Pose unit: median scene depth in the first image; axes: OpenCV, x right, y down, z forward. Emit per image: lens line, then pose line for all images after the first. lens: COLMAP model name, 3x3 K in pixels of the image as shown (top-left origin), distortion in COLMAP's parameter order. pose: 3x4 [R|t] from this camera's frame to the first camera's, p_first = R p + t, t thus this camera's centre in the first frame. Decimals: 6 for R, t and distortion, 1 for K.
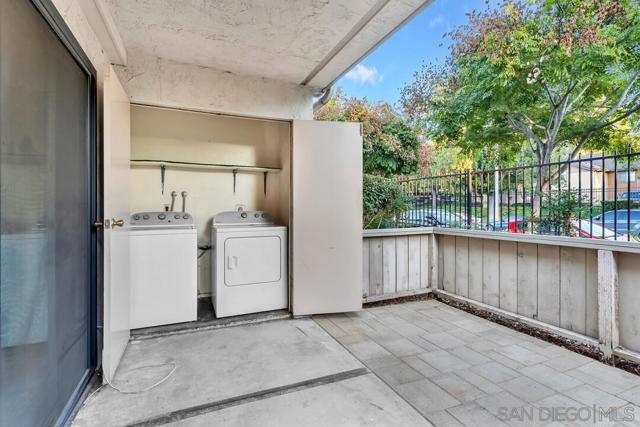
lens RADIAL K [[308.3, 0, 318.7], [0, 308.3, 203.8], [0, 0, 1]] dist [-0.002082, -0.000997]
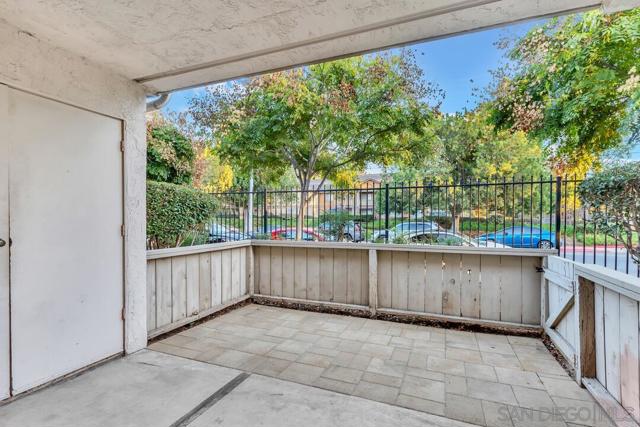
lens RADIAL K [[308.3, 0, 319.2], [0, 308.3, 218.1], [0, 0, 1]] dist [-0.002082, -0.000997]
pose [[0.715169, 0.002613, 0.698947, -0.267644], [-0.010450, 0.999921, 0.006954, -0.015471], [-0.698874, -0.012278, 0.715140, 0.024306]]
